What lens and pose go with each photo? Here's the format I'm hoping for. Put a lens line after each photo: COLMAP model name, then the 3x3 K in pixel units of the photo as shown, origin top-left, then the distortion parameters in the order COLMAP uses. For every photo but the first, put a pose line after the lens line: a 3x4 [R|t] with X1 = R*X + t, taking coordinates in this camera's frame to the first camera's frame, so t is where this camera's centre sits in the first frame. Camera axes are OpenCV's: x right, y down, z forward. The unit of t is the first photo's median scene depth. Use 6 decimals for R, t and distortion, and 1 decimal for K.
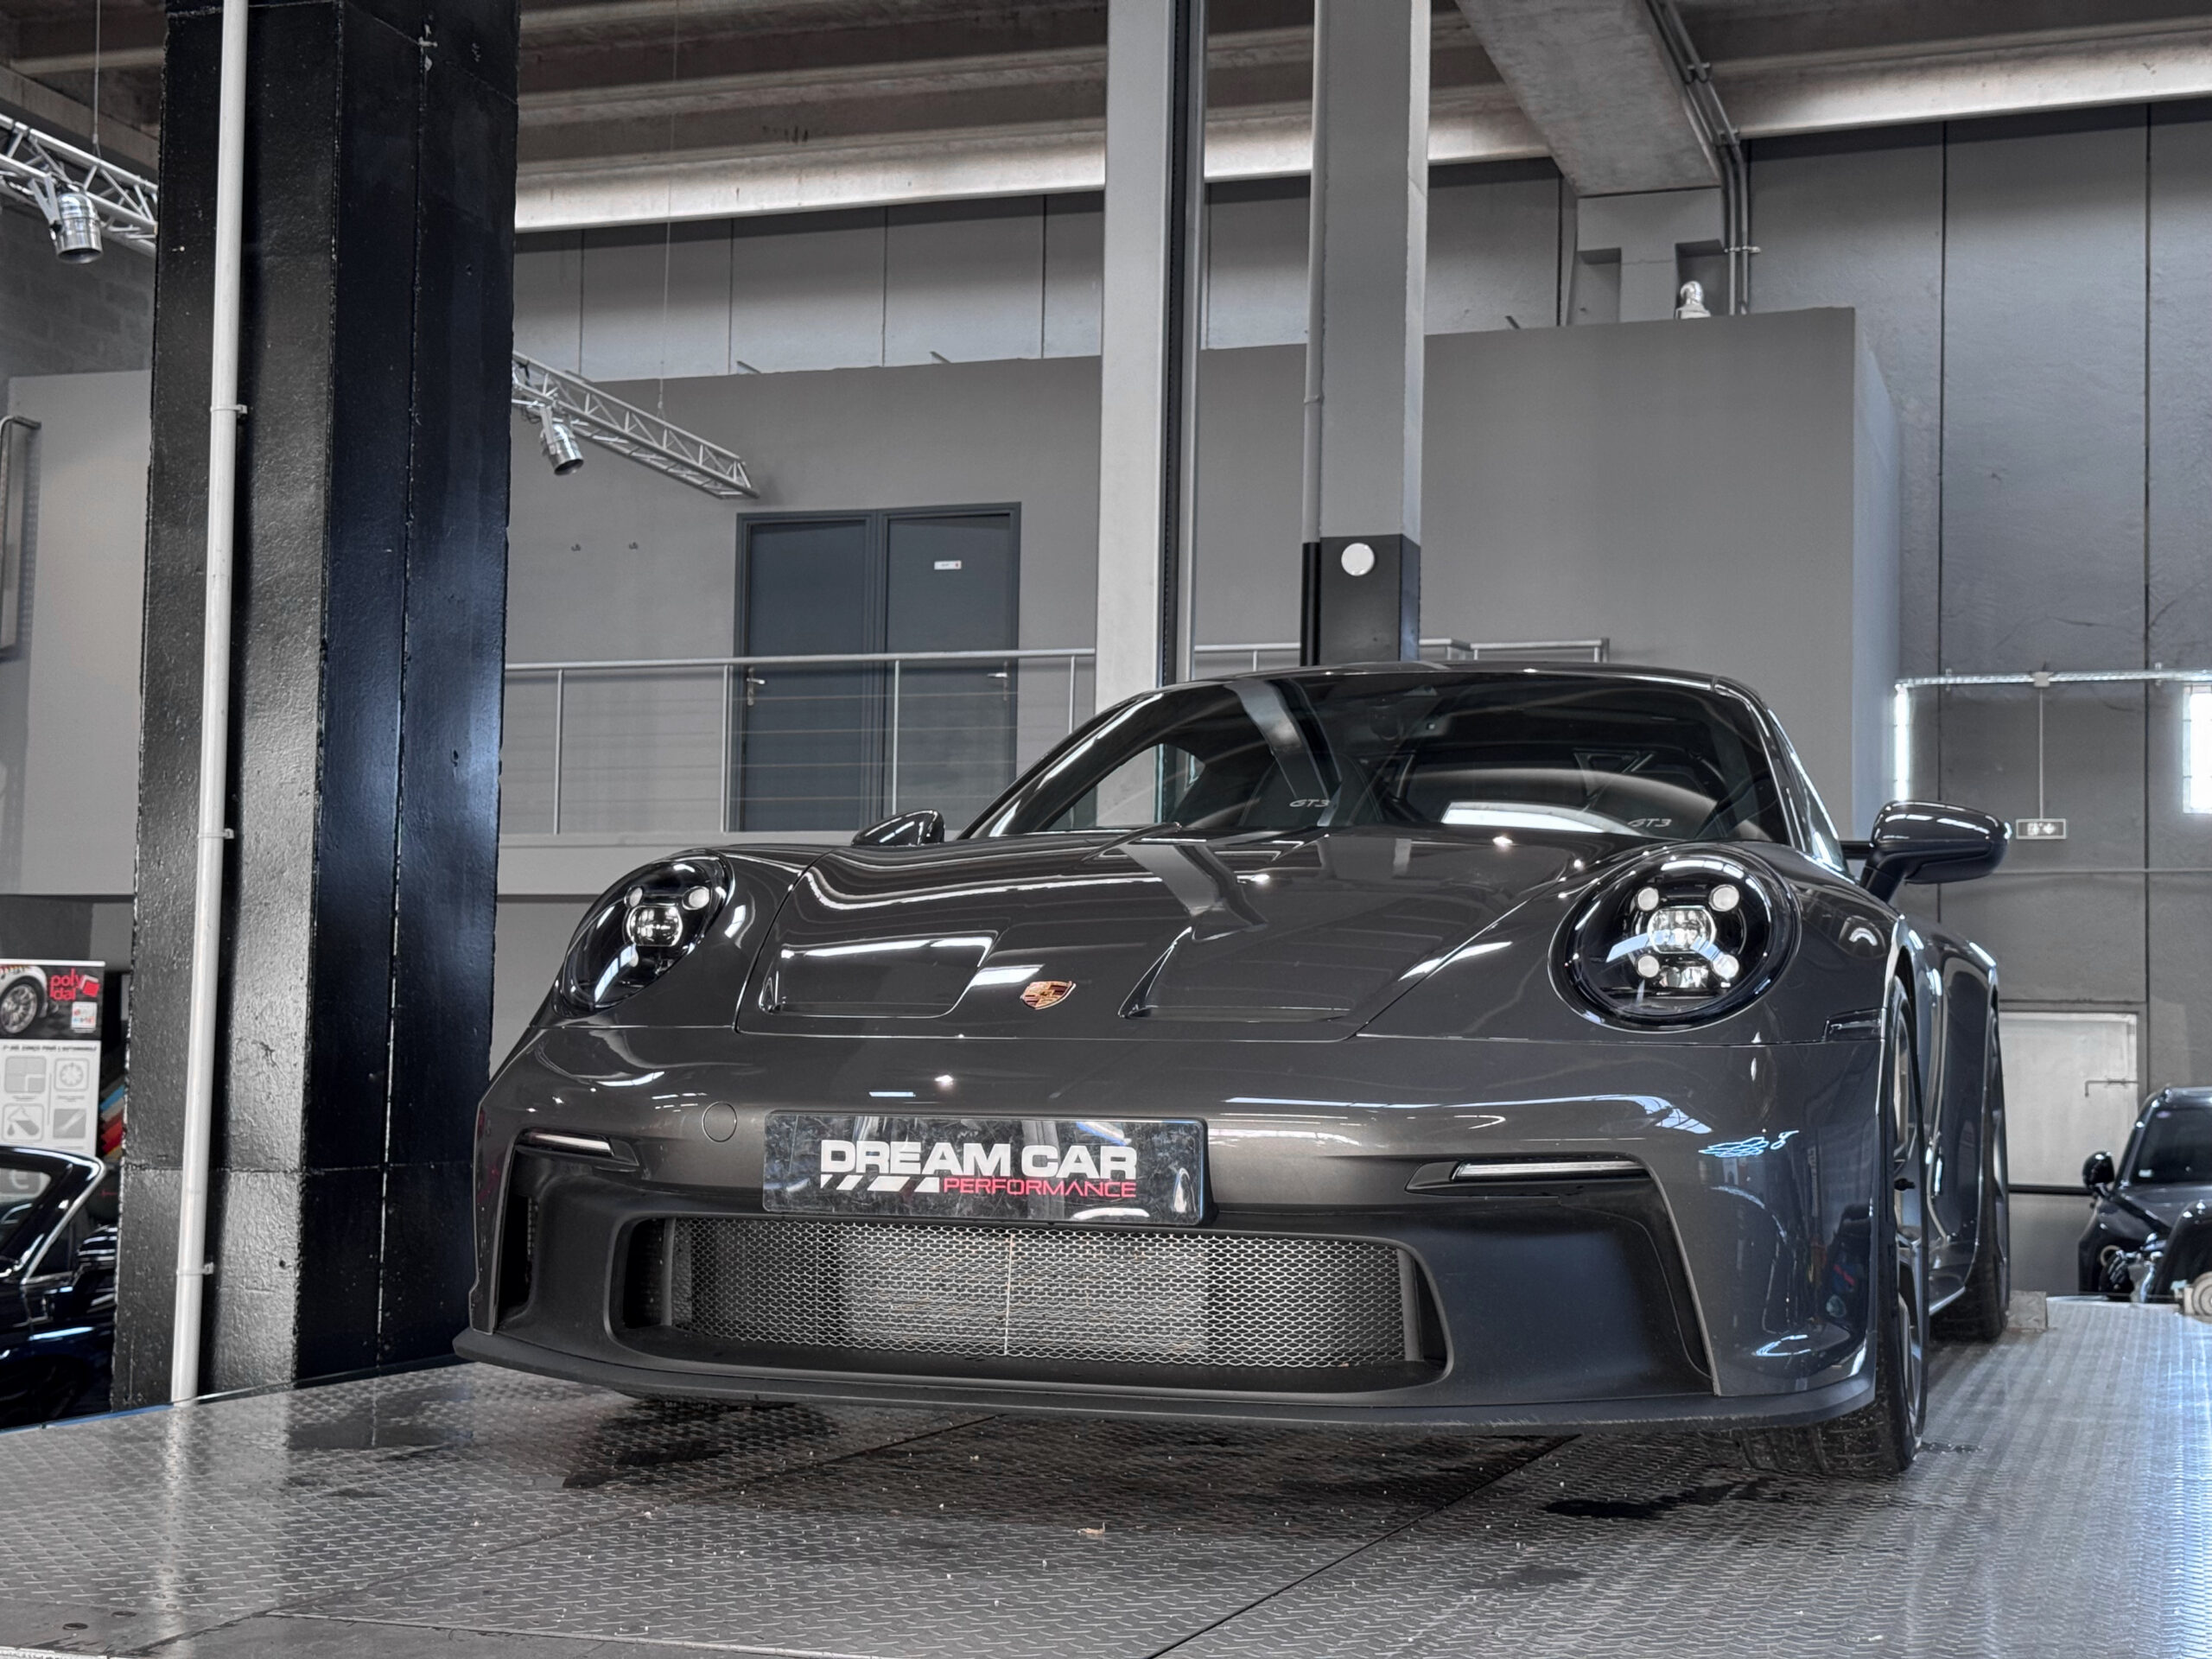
lens RADIAL K [[3113.5, 0, 1109.0], [0, 3113.5, 843.3], [0, 0, 1]] dist [0.193692, -0.369151]
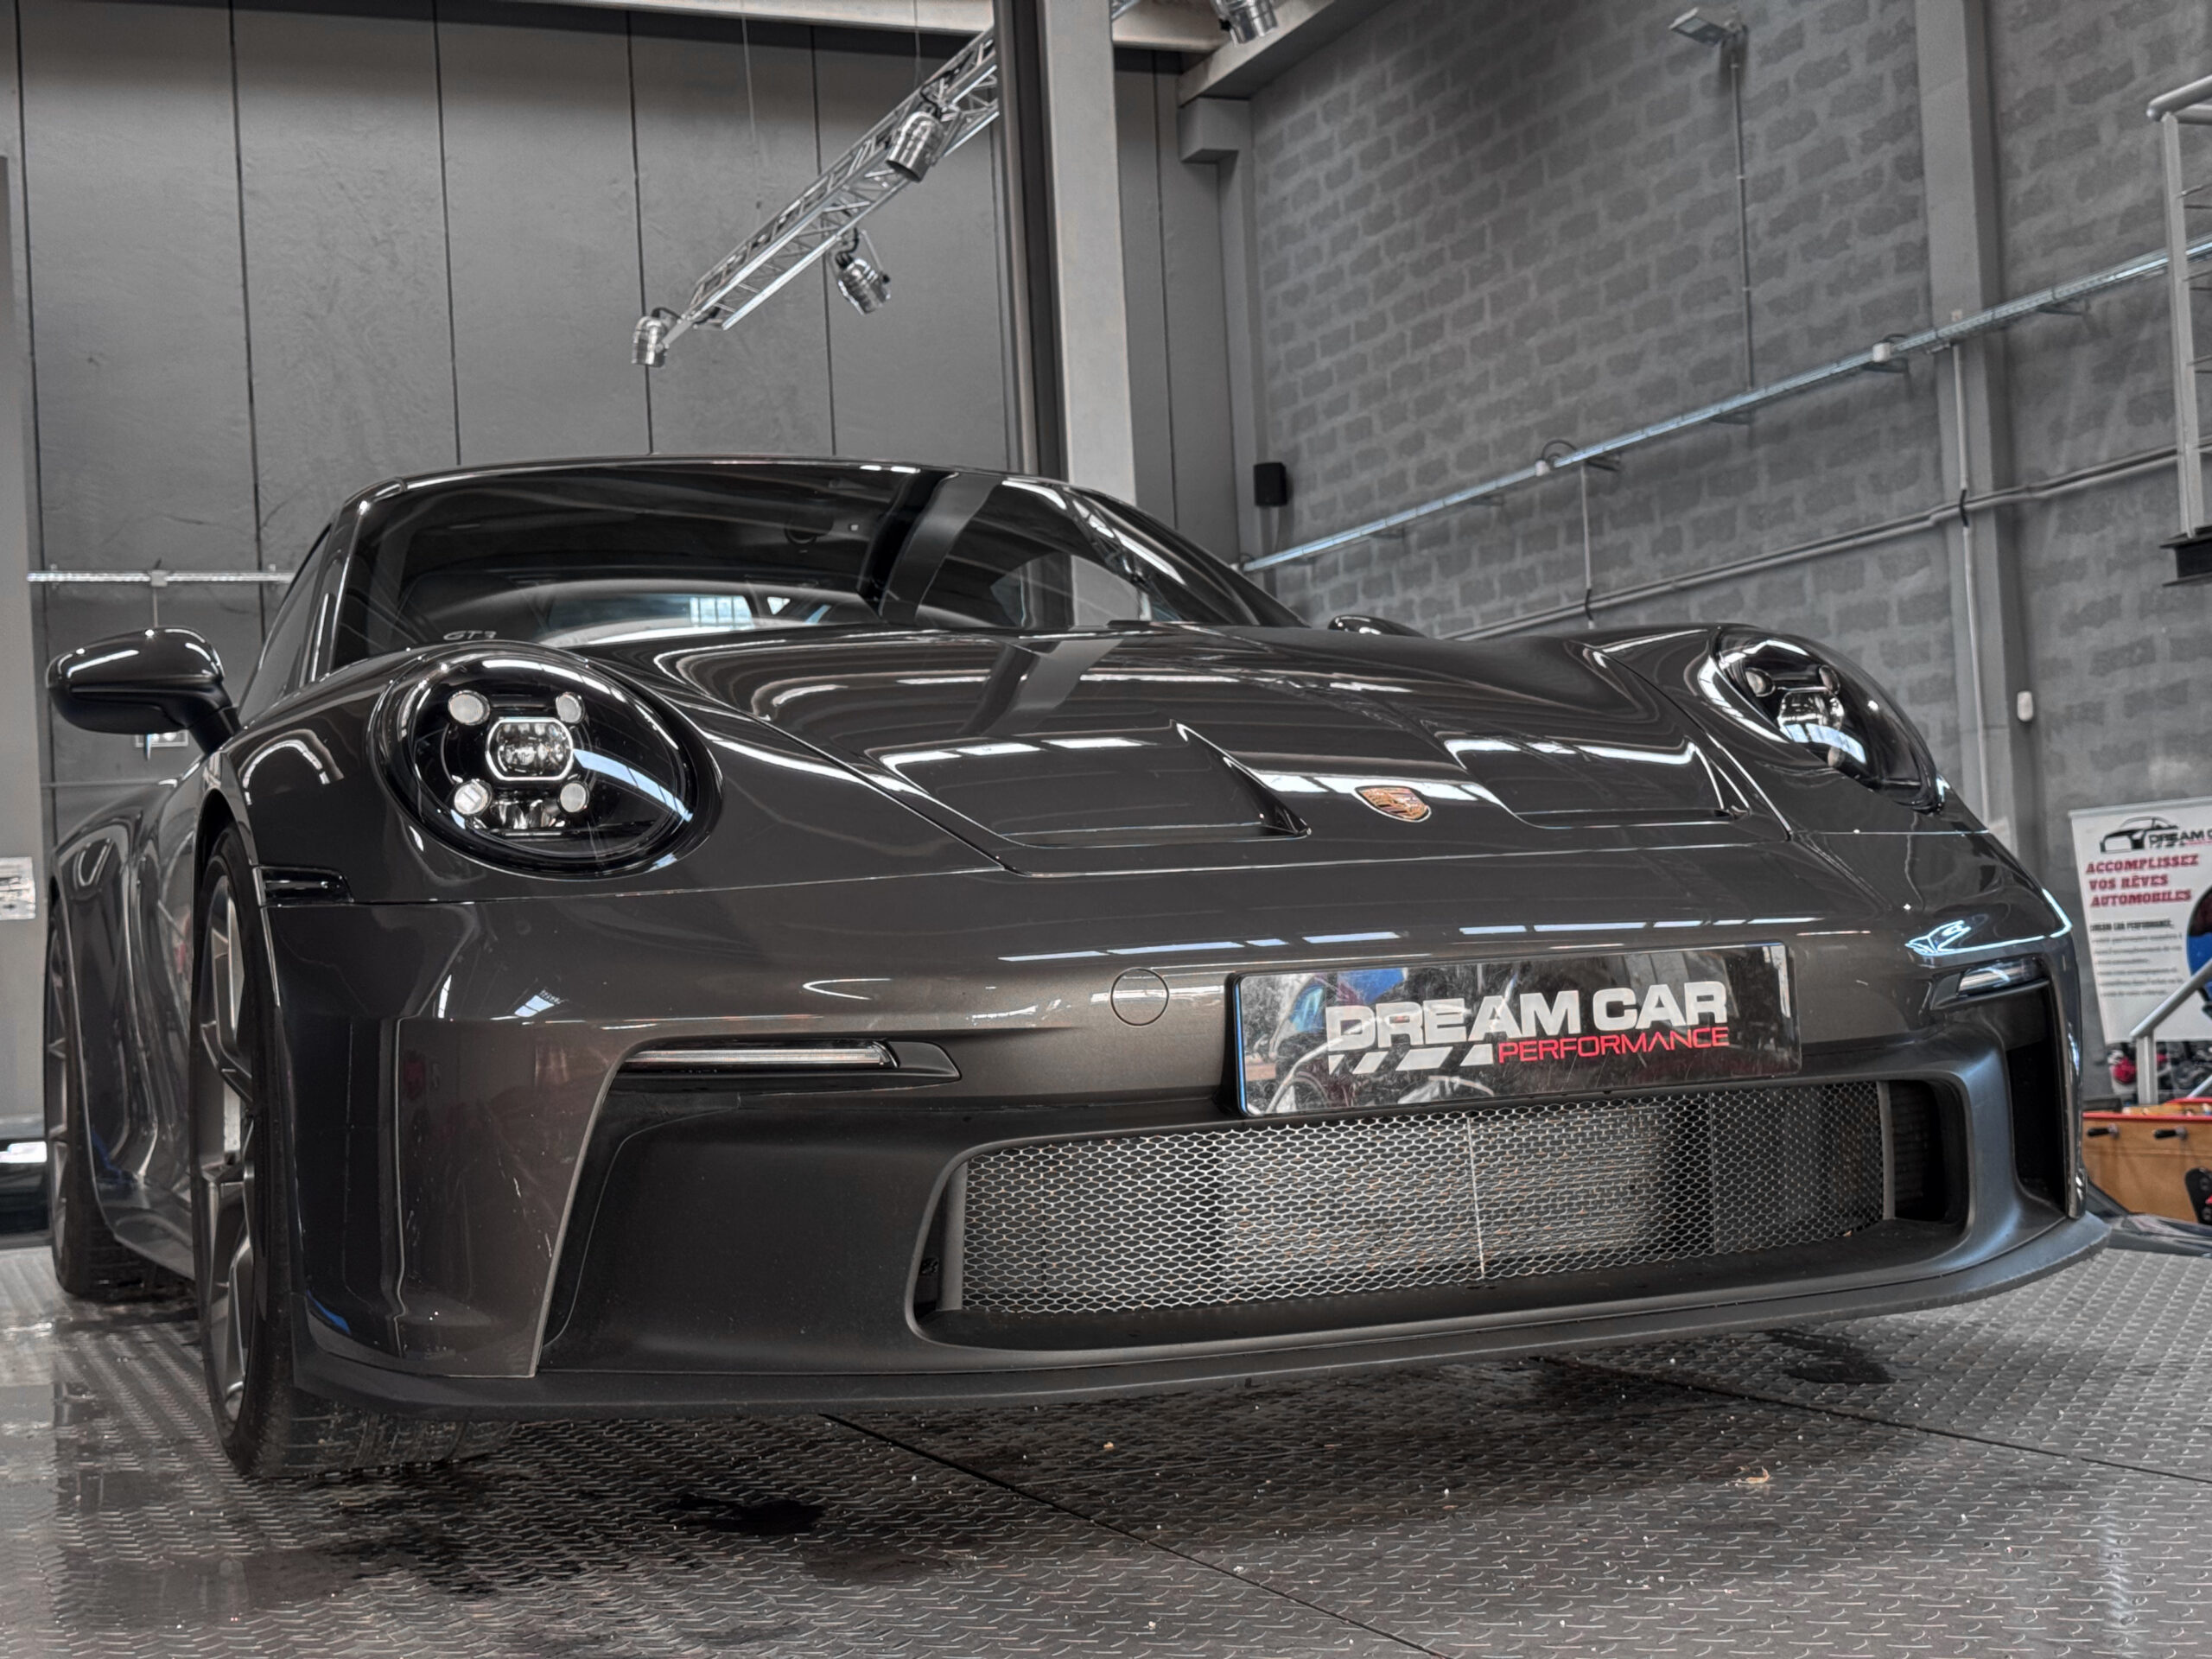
lens RADIAL K [[3099.1, 0, 1097.4], [0, 3099.1, 841.0], [0, 0, 1]] dist [0.199048, -0.400071]
pose [[0.756558, -0.036928, 0.652883, -0.126848], [0.024053, 0.999300, 0.028650, 0.007735], [-0.653484, -0.005972, 0.756917, 0.107831]]
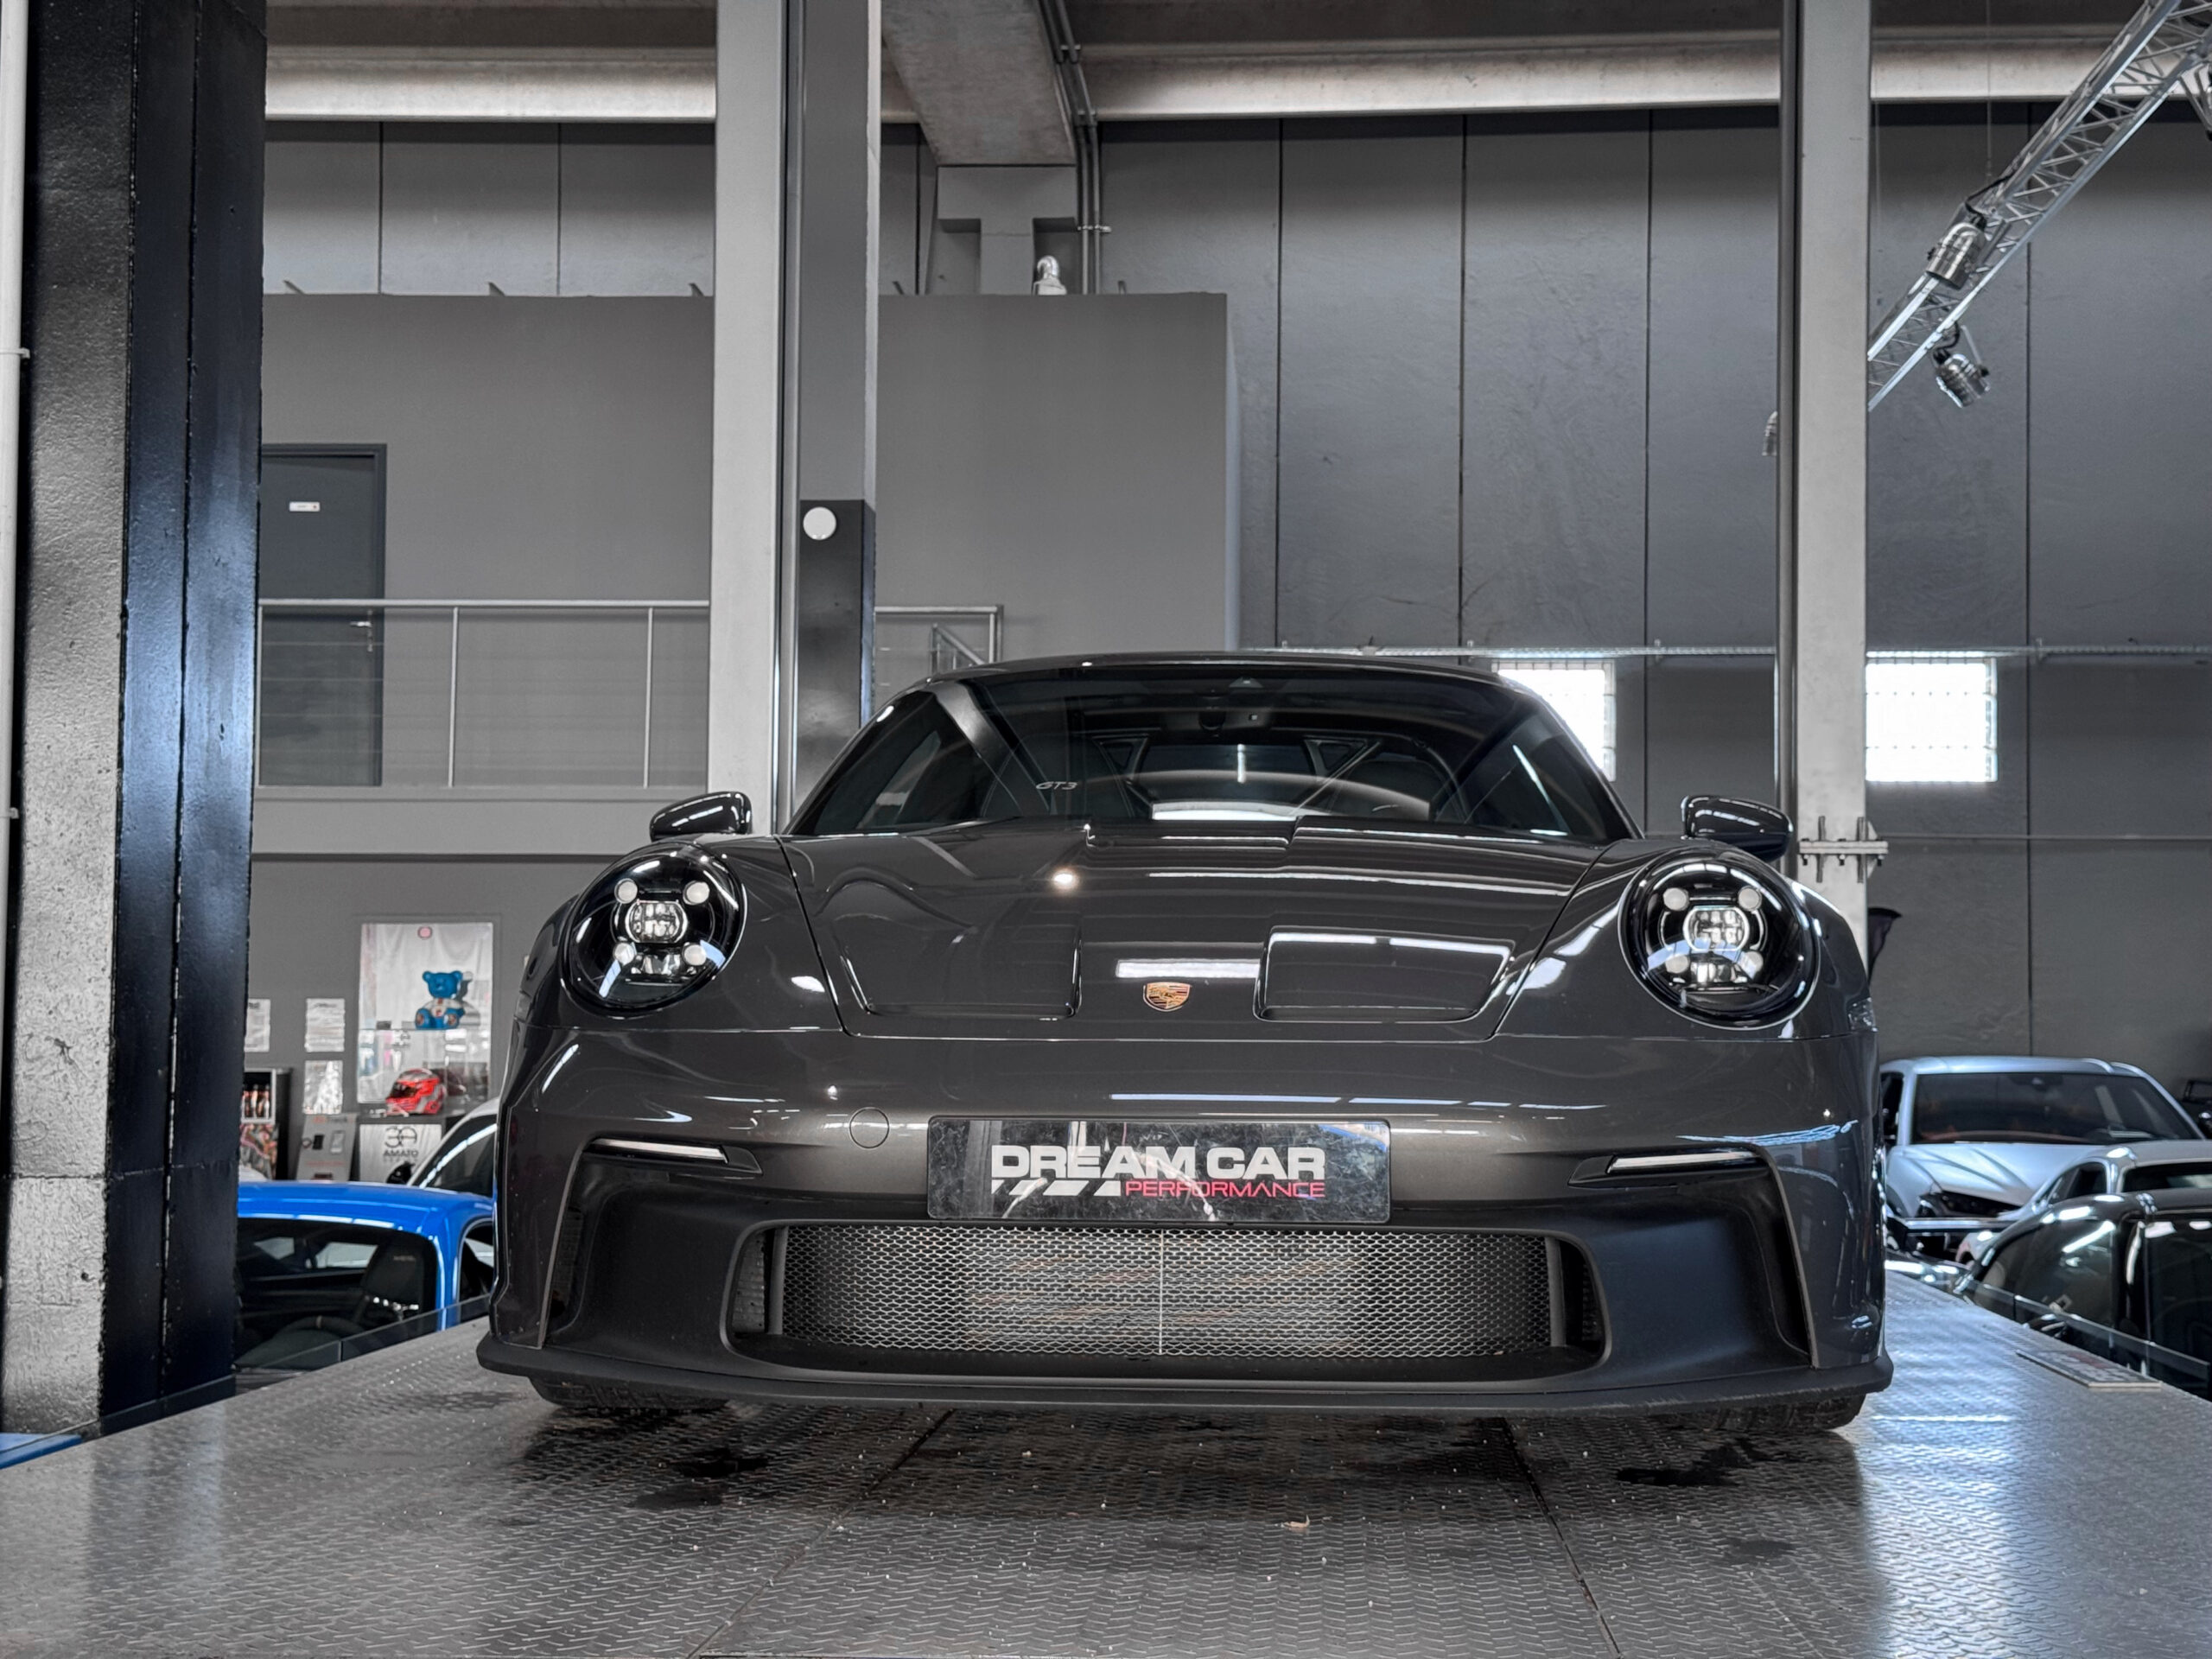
lens RADIAL K [[3113.5, 0, 1109.0], [0, 3113.5, 843.3], [0, 0, 1]] dist [0.193692, -0.369151]
pose [[0.966261, 0.004352, 0.257530, -0.067307], [-0.008584, 0.999846, 0.015312, -0.003655], [-0.257423, -0.017006, 0.966149, 0.006442]]
